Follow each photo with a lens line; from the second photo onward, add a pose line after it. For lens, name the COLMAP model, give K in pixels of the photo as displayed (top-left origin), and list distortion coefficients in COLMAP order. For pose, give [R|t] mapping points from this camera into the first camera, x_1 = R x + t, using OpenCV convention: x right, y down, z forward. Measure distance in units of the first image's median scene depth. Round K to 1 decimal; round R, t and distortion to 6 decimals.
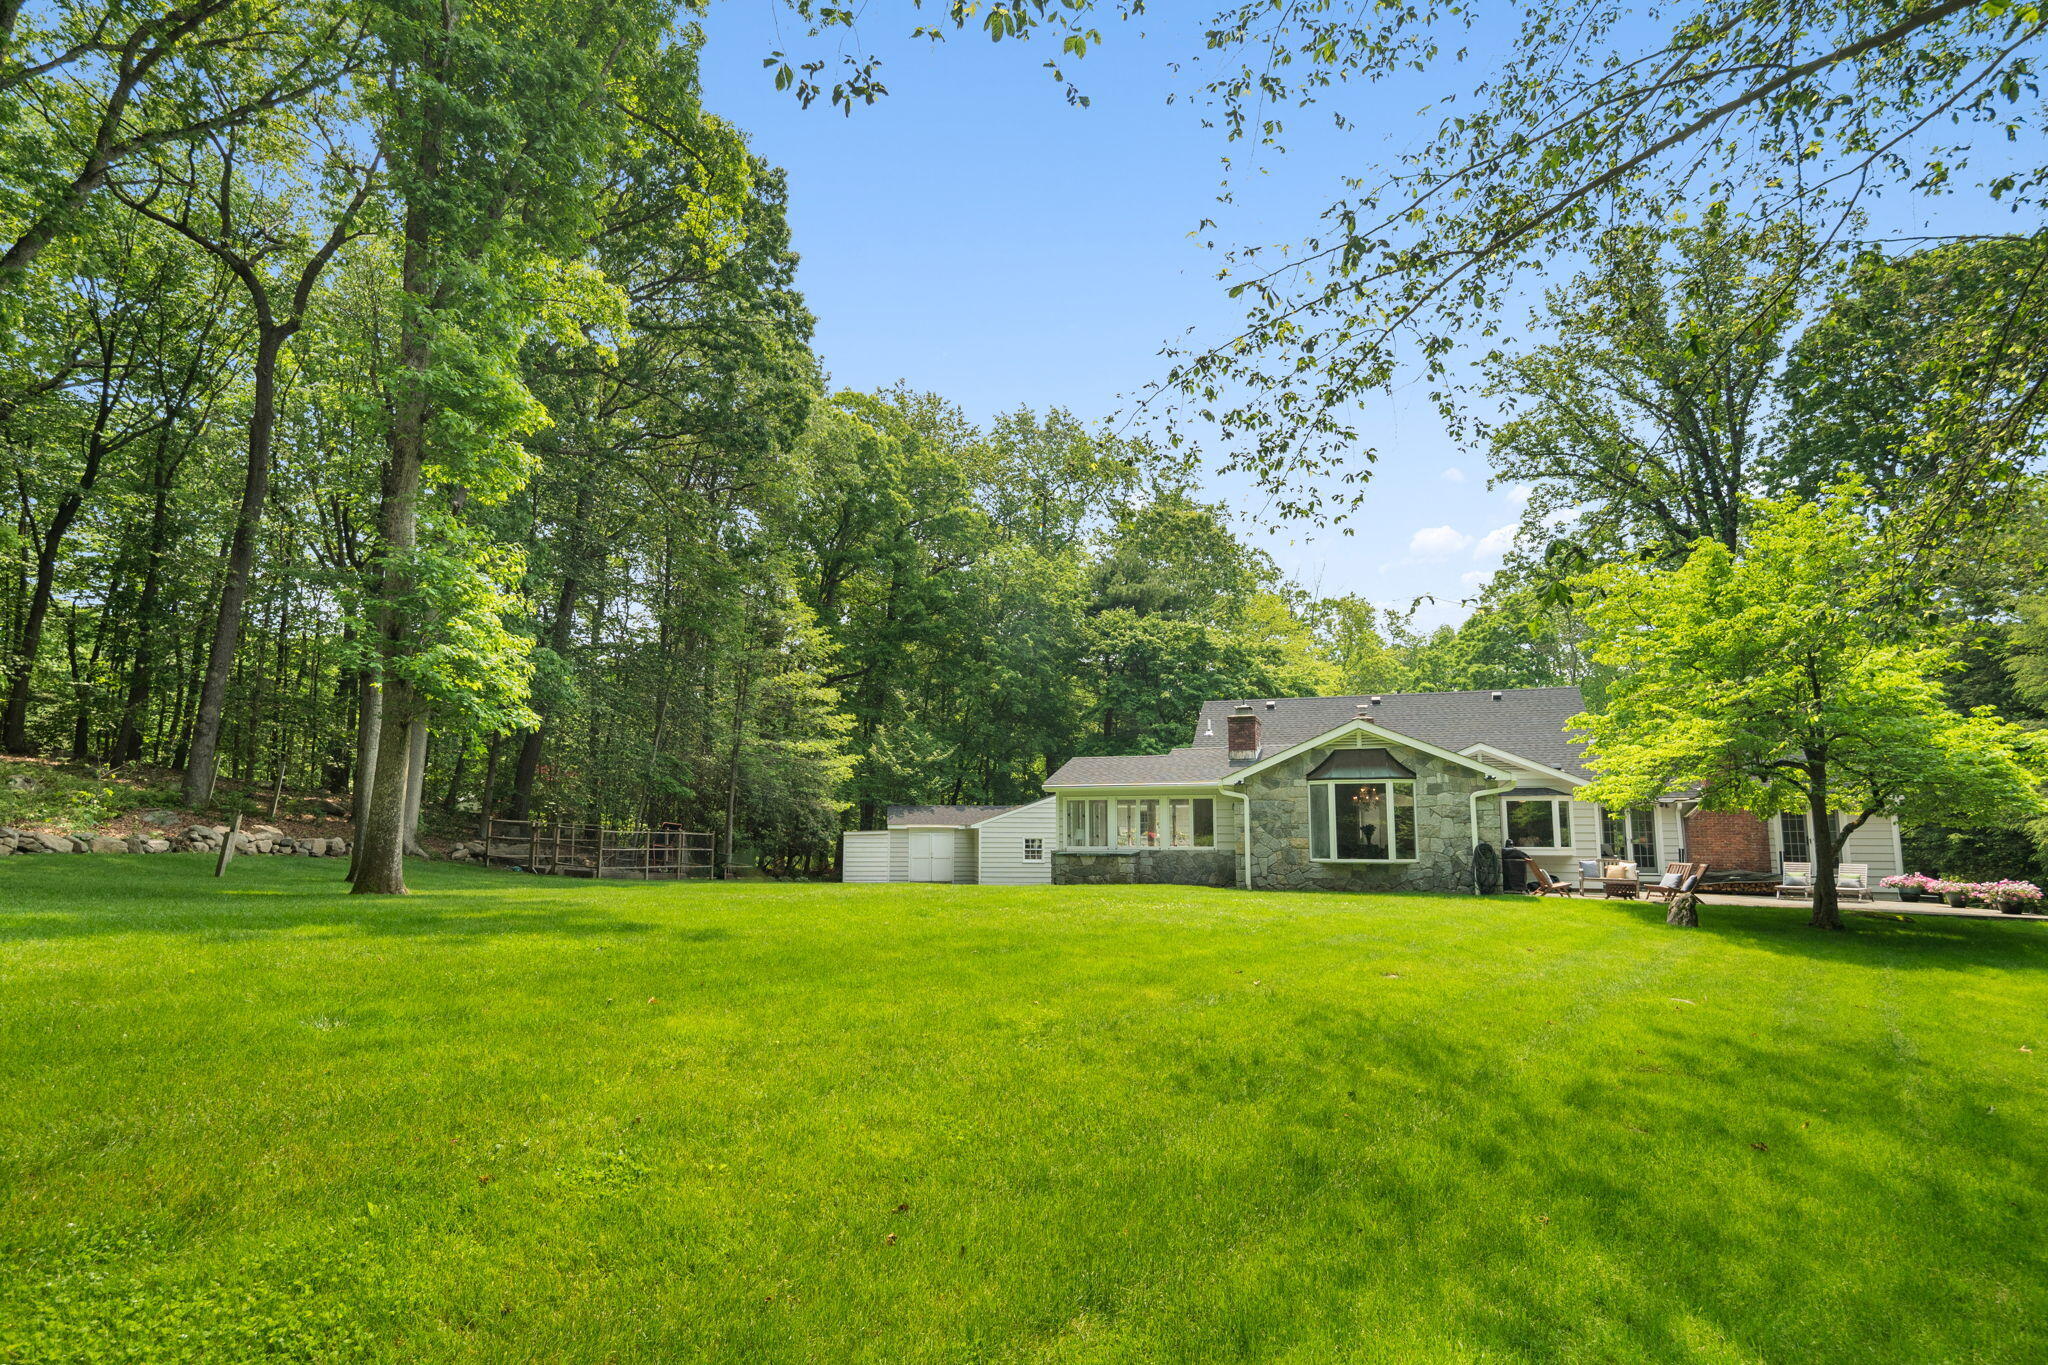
lens RADIAL K [[1036.6, 0, 1024.4], [0, 1036.6, 669.0], [0, 0, 1]] dist [0.016486, -0.000964]
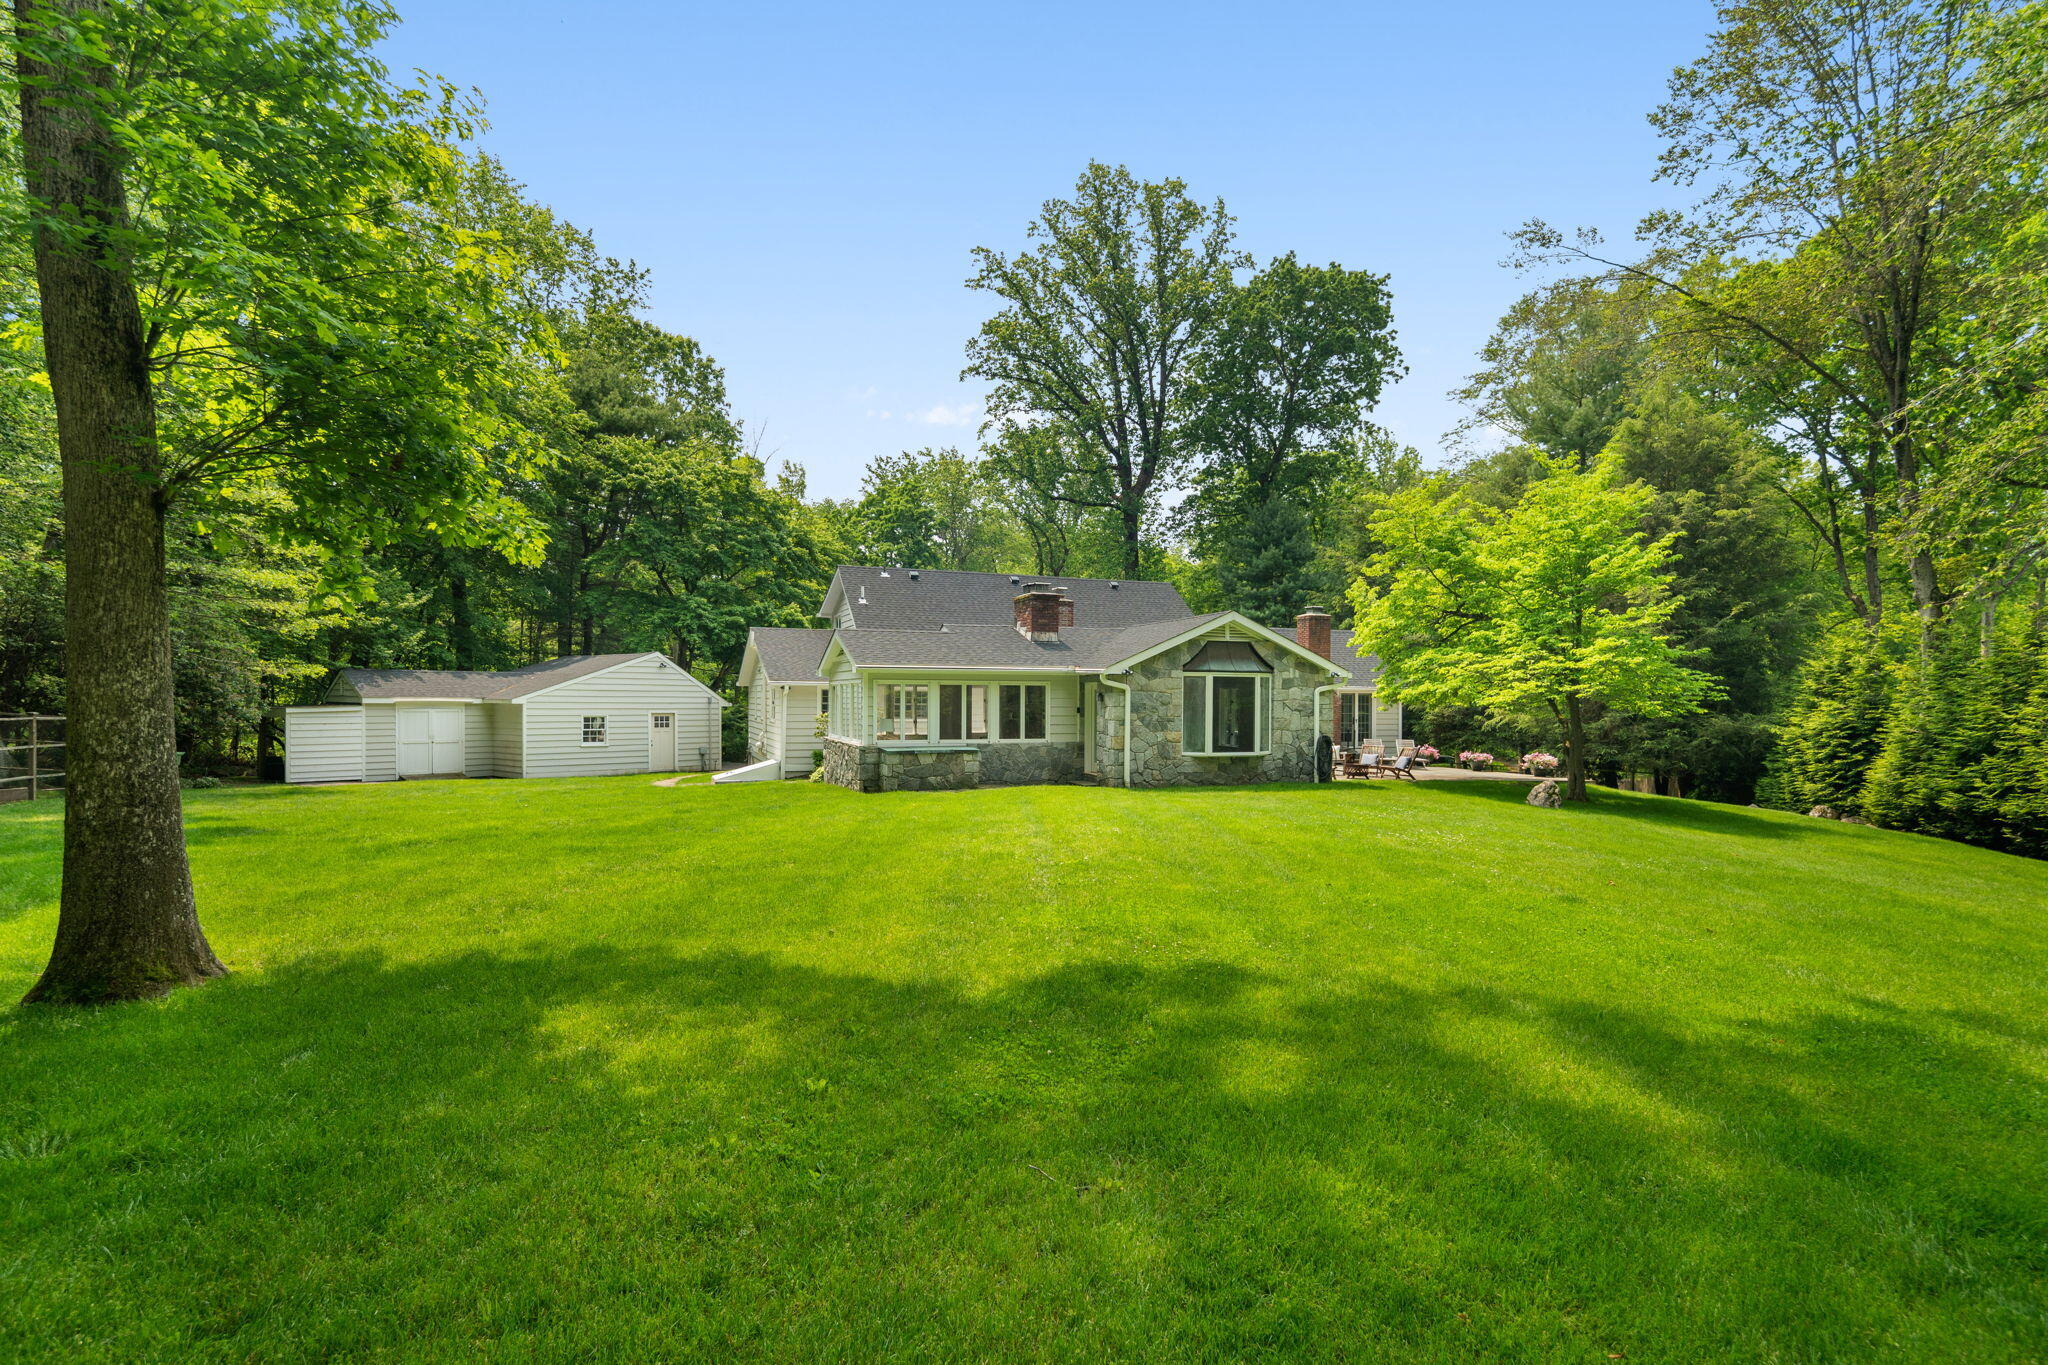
lens RADIAL K [[1020.6, 0, 1018.9], [0, 1020.6, 619.4], [0, 0, 1]] dist [0.002030, 0.000290]
pose [[0.761175, 0.053139, 0.646366, -0.436462], [-0.110679, 0.992661, 0.048731, 0.029947], [-0.639032, -0.108632, 0.761470, 0.375504]]
